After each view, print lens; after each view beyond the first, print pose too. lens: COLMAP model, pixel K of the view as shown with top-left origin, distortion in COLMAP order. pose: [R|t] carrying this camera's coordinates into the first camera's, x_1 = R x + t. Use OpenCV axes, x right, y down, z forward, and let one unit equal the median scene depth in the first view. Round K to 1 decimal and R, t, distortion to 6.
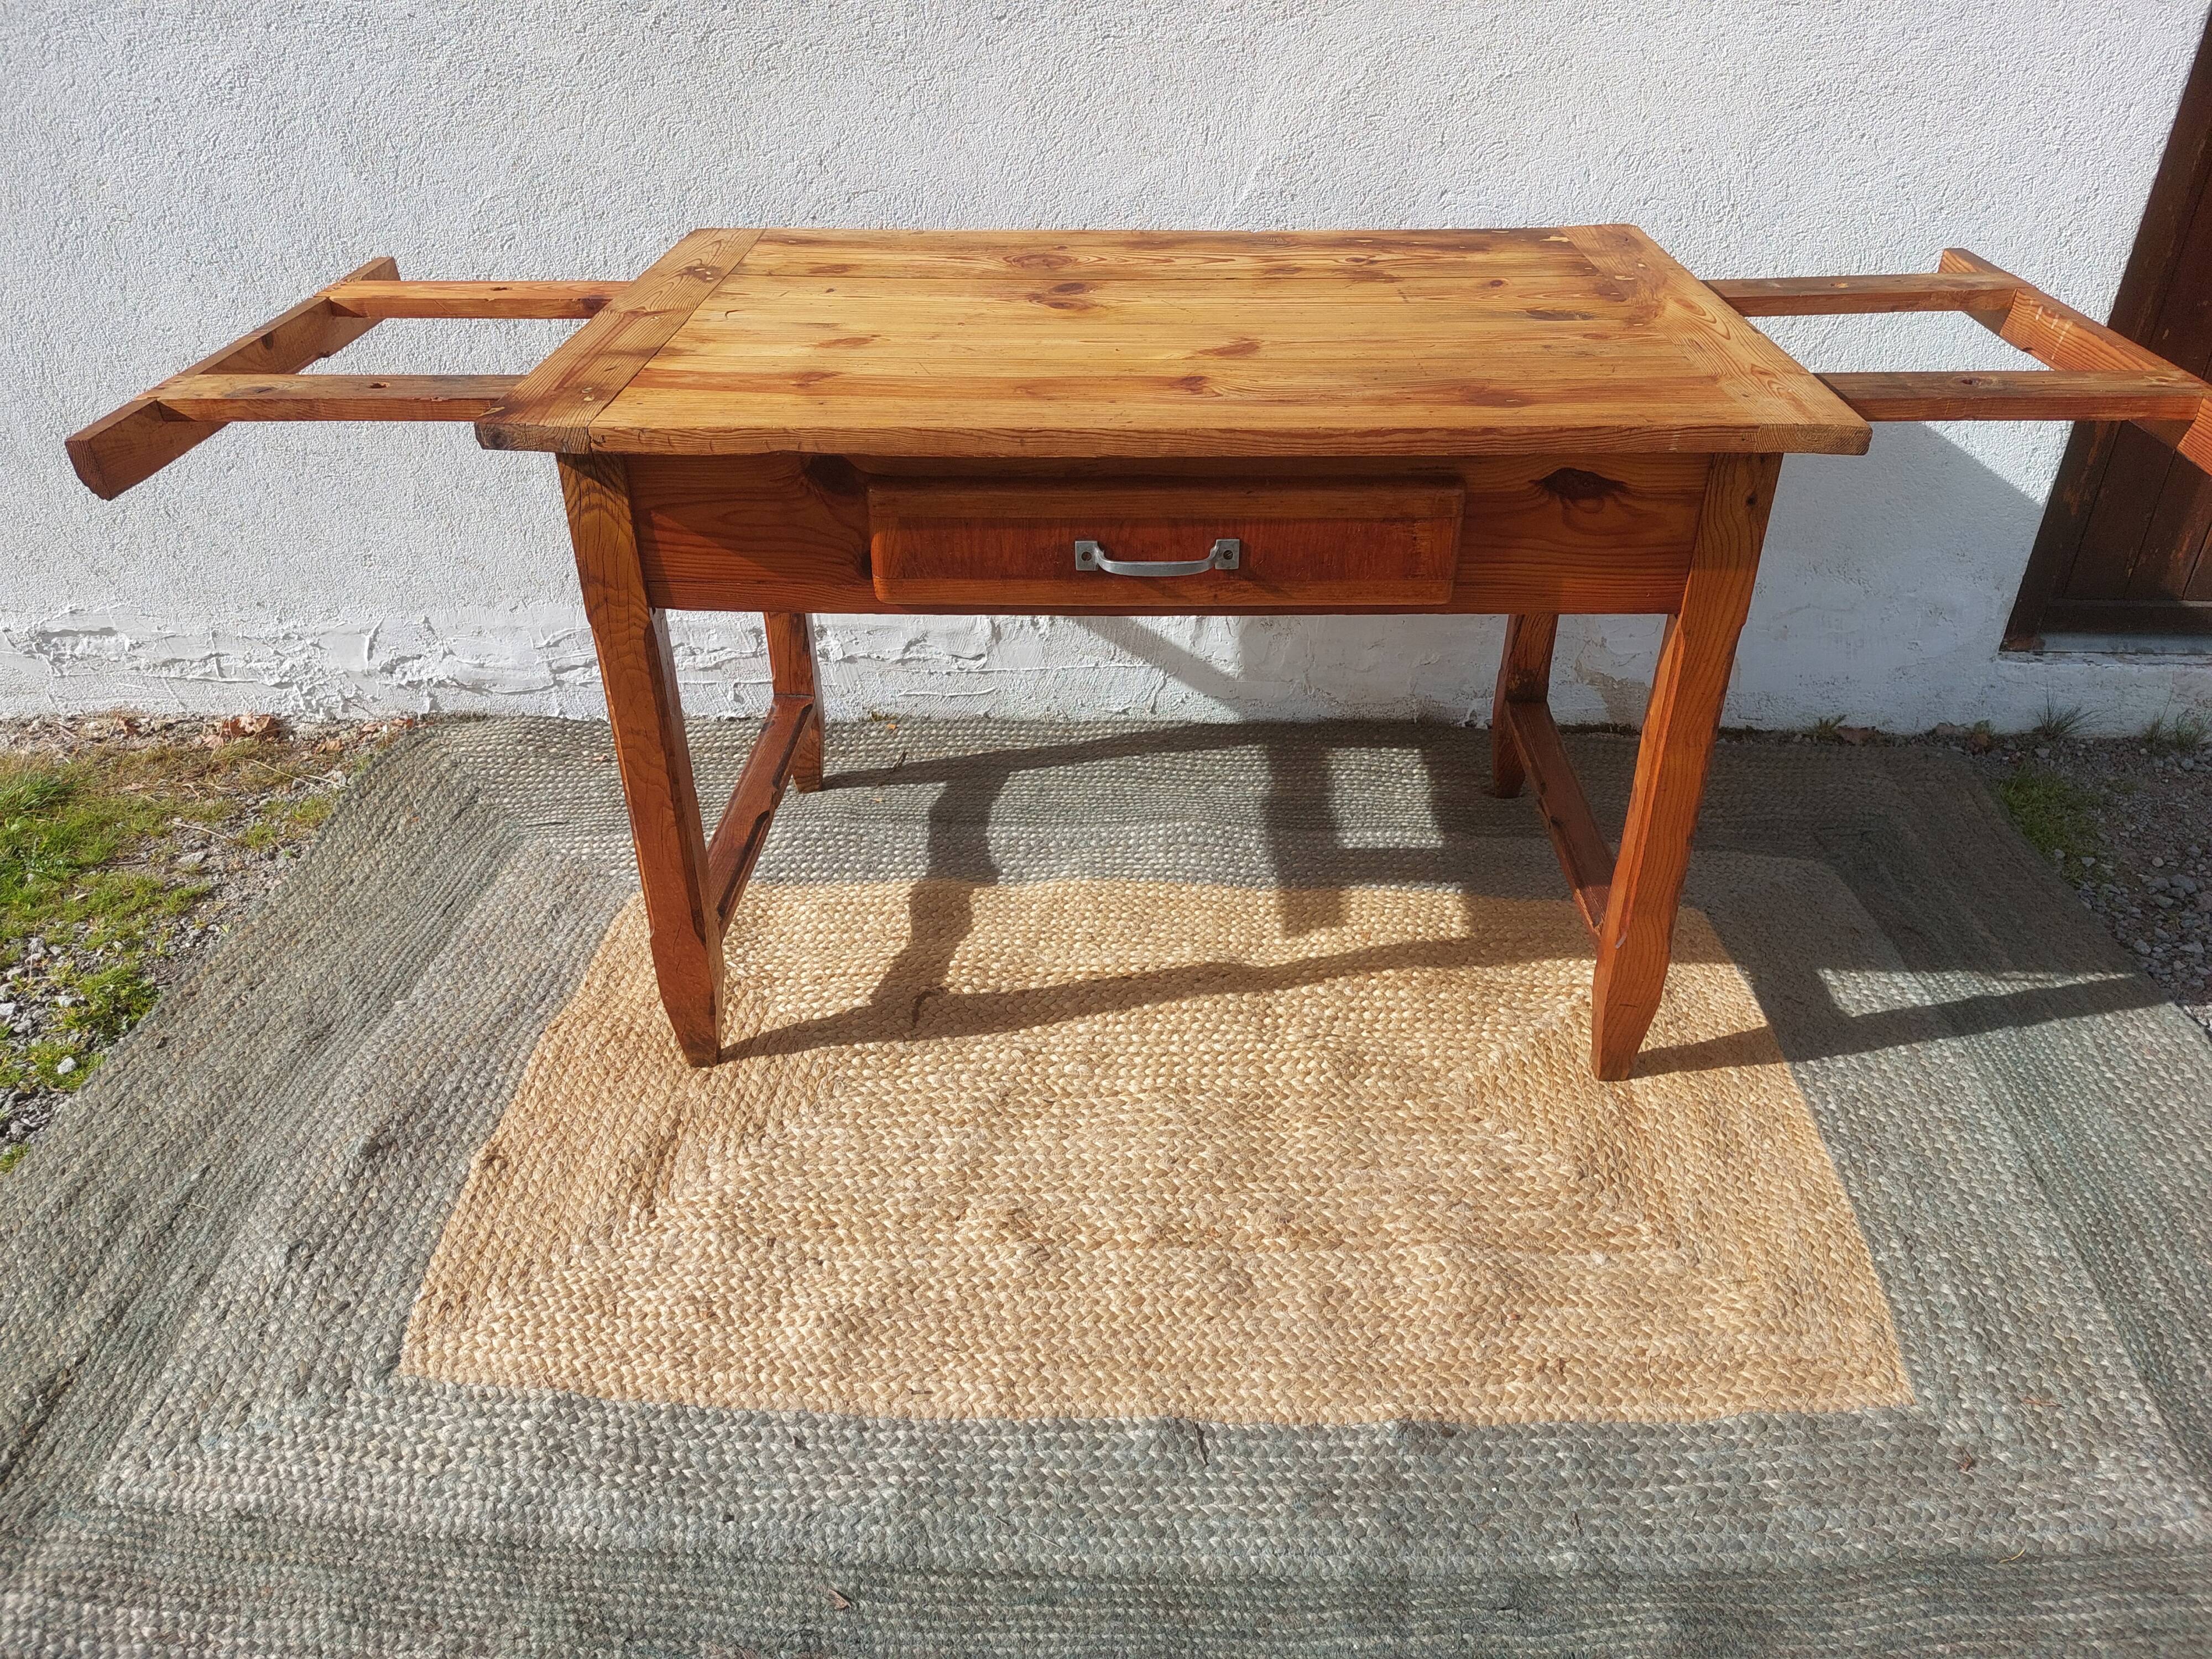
lens RADIAL K [[1650.4, 0, 1118.8], [0, 1650.4, 814.0], [0, 0, 1]] dist [0.043888, -0.041380]
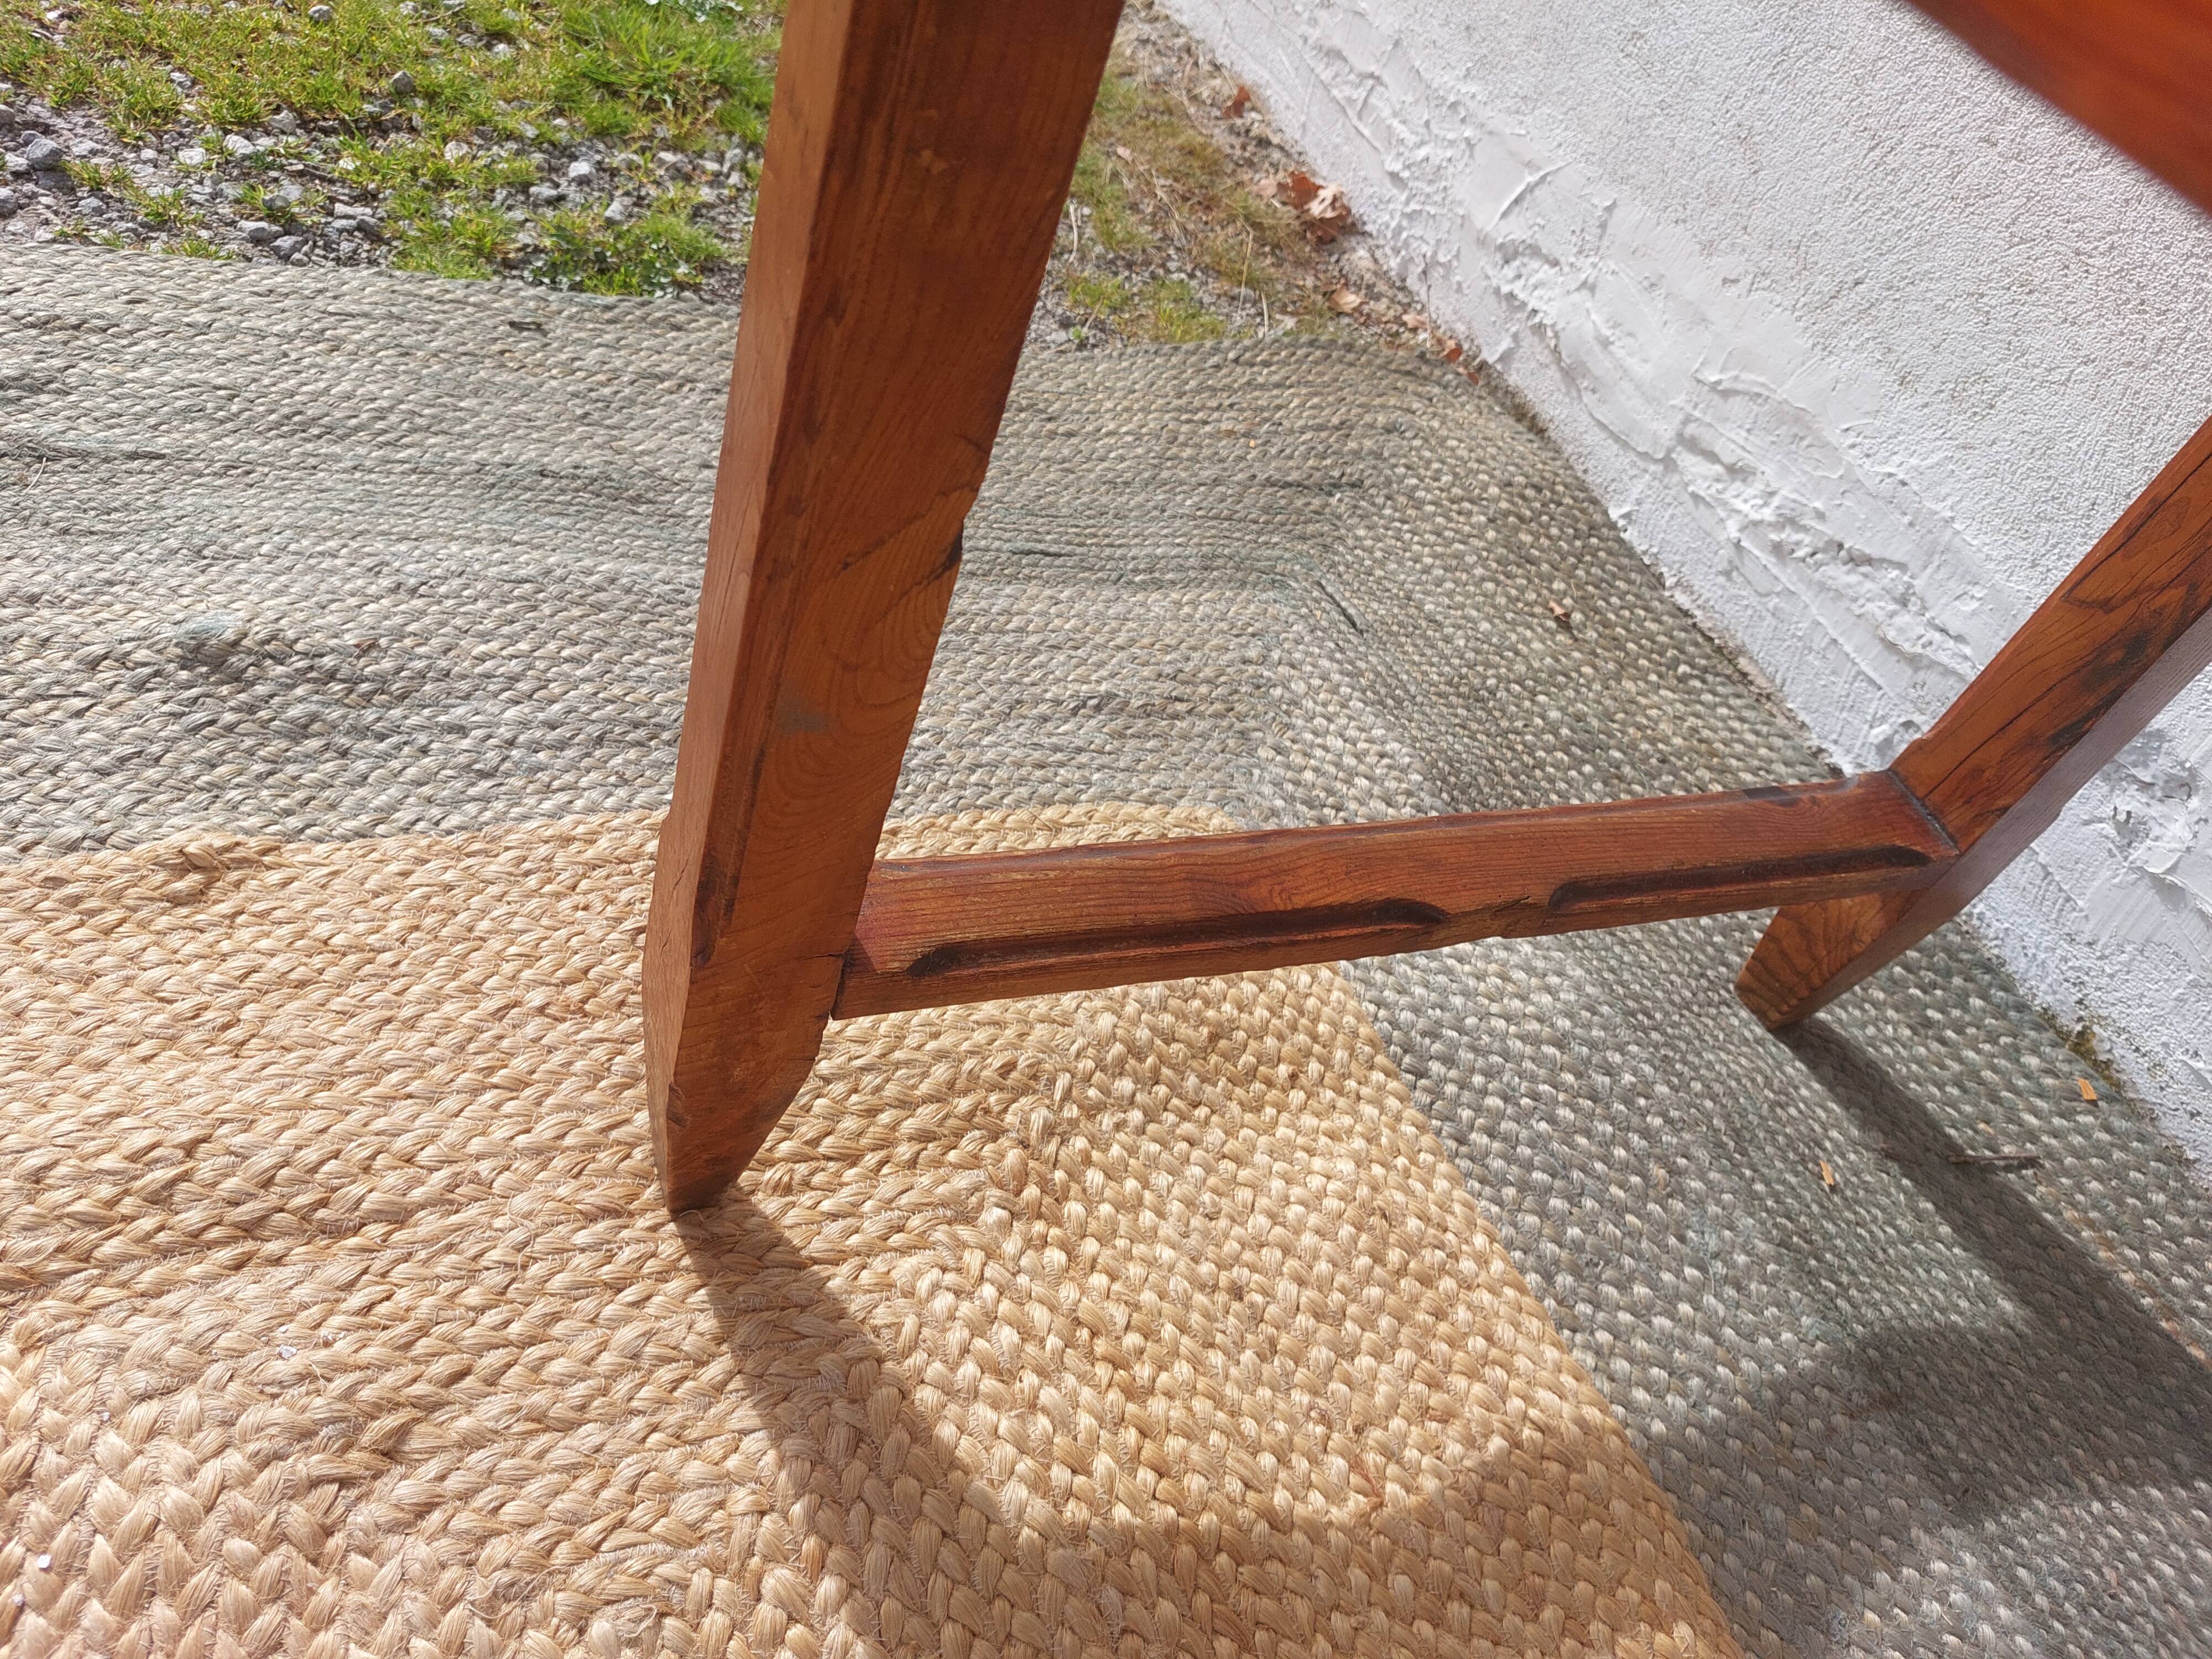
lens RADIAL K [[1650.4, 0, 1068.1], [0, 1650.4, 830.5], [0, 0, 1]] dist [0.043888, -0.041380]
pose [[0.369929, 0.737870, -0.564536, -0.082896], [-0.702152, 0.619955, 0.350198, -0.091947], [0.608387, 0.266842, 0.747436, 0.869484]]
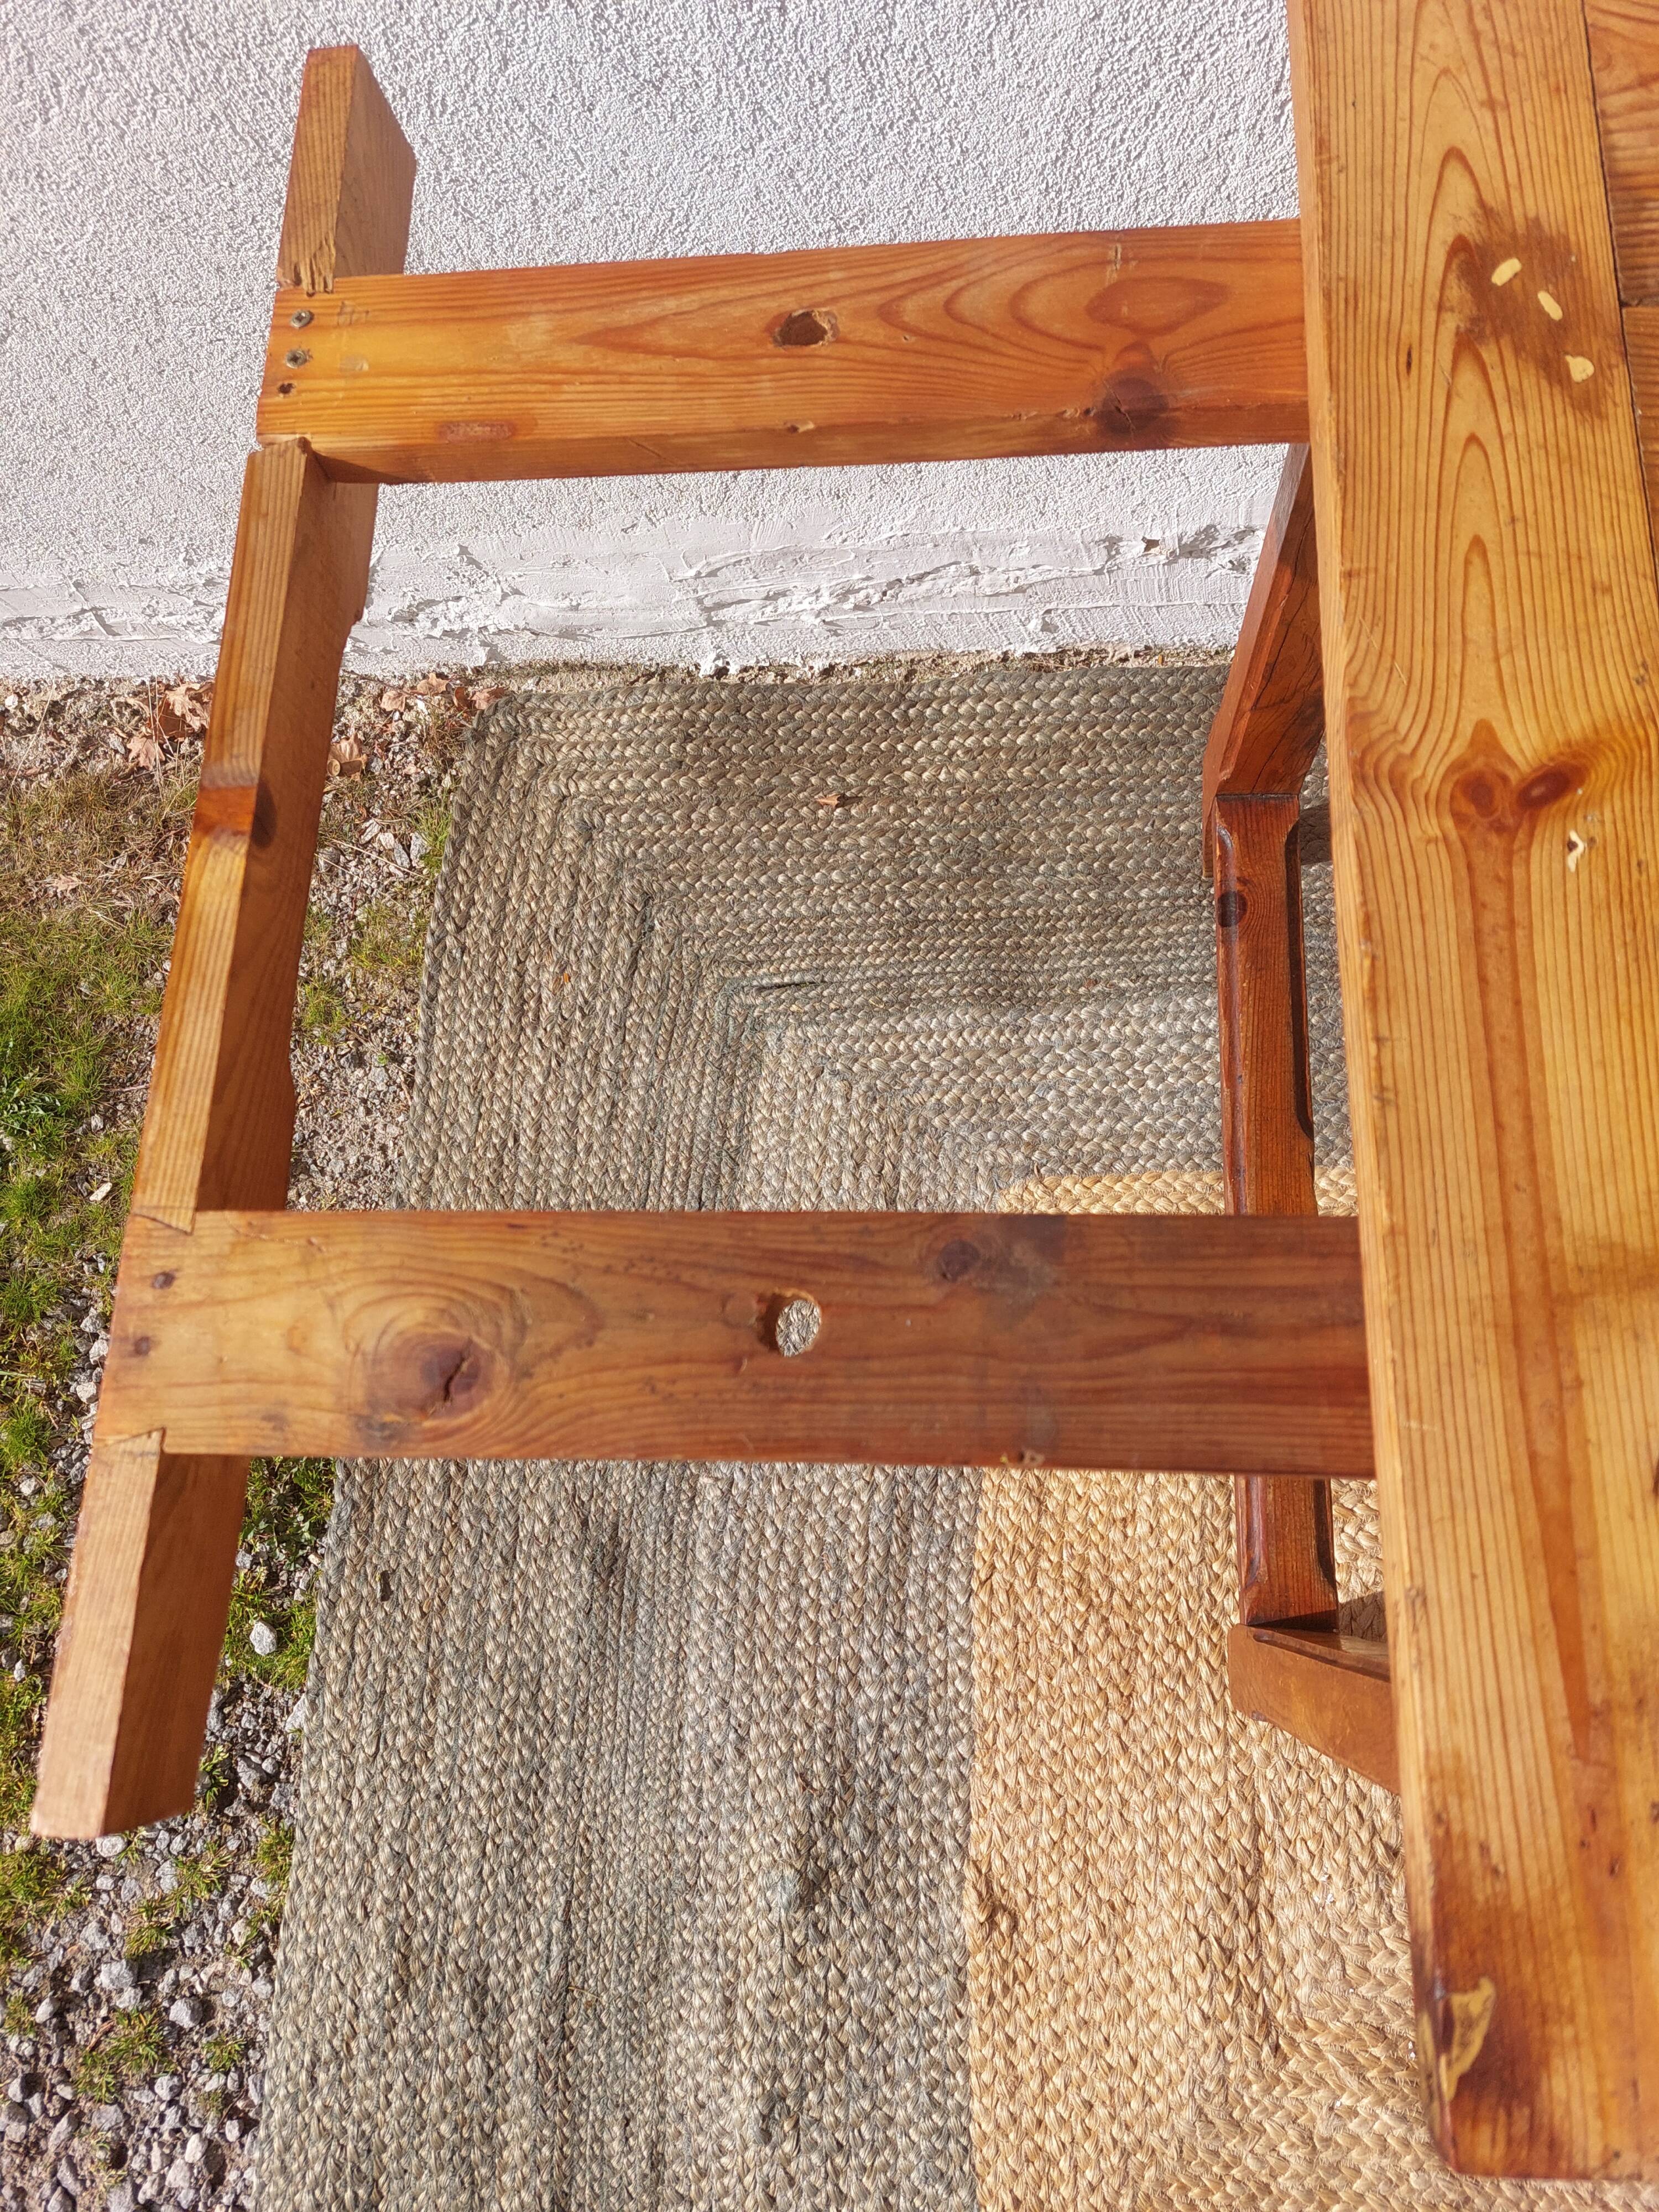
lens RADIAL K [[1650.4, 0, 866.1], [0, 1650.4, 1128.4], [0, 0, 1]] dist [0.043888, -0.041380]
pose [[0.996135, -0.026146, -0.083851, -0.382967], [0.075227, 0.746759, 0.660826, -0.474312], [0.045339, -0.664580, 0.745840, 0.758284]]
